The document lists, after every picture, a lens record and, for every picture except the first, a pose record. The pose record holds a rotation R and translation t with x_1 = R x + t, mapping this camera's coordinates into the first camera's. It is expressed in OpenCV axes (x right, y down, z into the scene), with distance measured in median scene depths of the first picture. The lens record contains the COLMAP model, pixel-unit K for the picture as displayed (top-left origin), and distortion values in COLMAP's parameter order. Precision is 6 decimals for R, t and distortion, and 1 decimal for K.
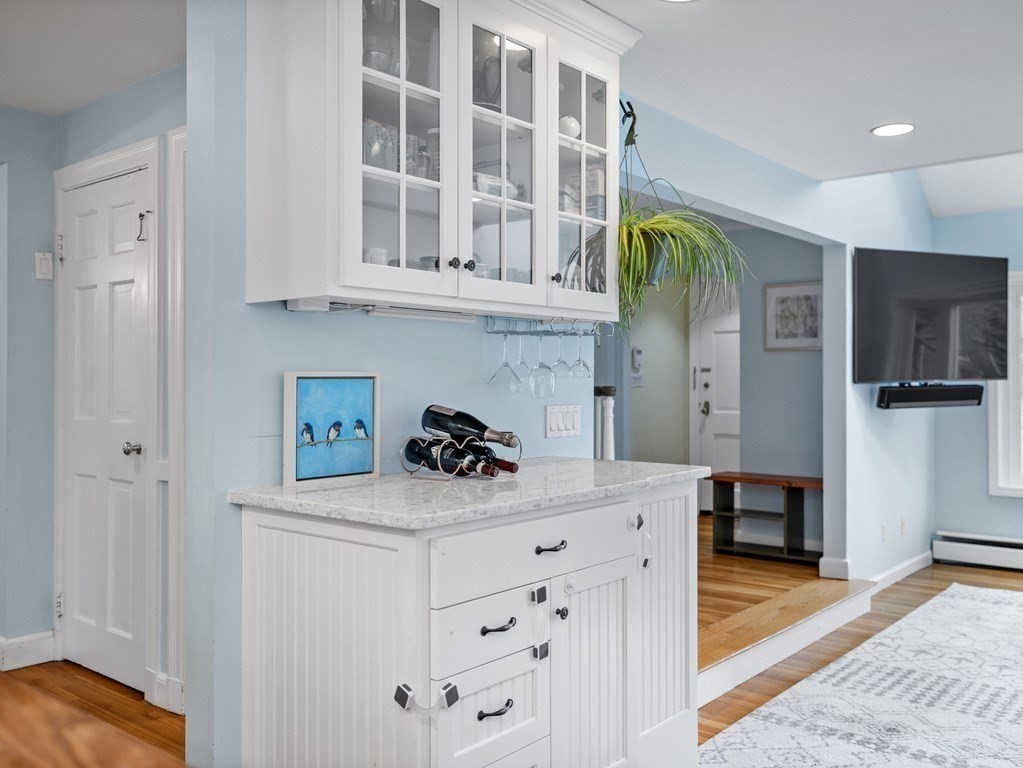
lens RADIAL K [[902.8, 0, 513.1], [0, 902.8, 374.4], [0, 0, 1]] dist [-0.002161, 0.008427]
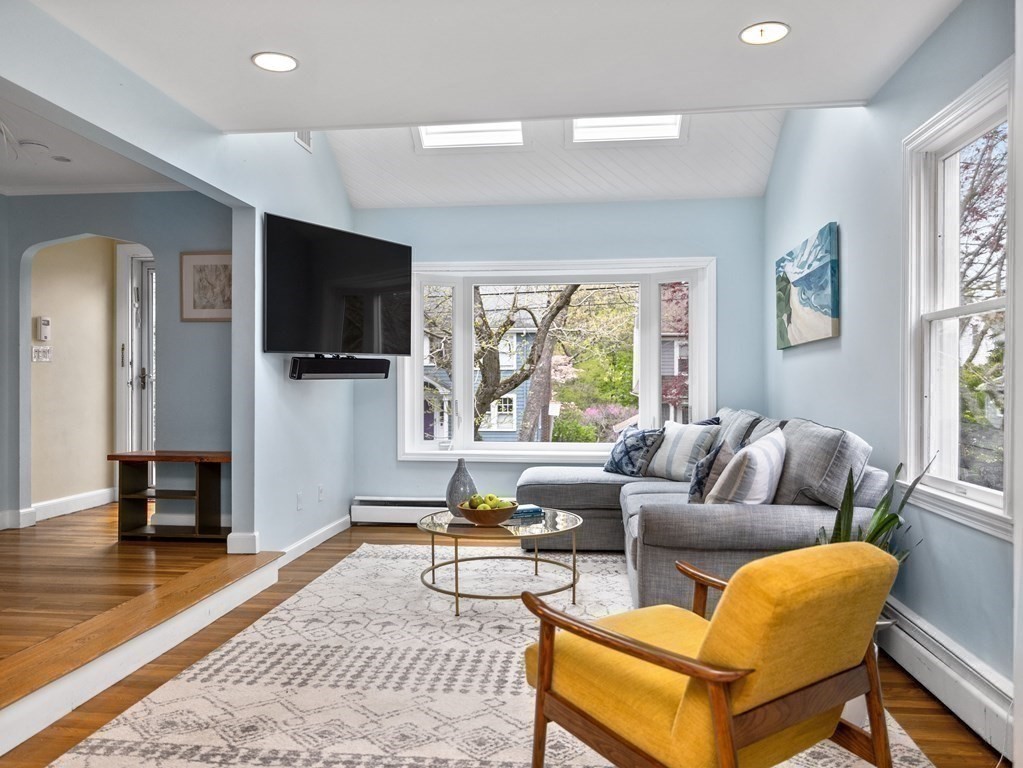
lens RADIAL K [[759.5, 0, 512.9], [0, 759.5, 385.9], [0, 0, 1]] dist [-0.002108, 0.004085]
pose [[0.829951, -0.000019, 0.557836, 0.151380], [-0.006816, 0.999925, 0.010175, 0.038432], [-0.557794, -0.012247, 0.829889, 0.176545]]
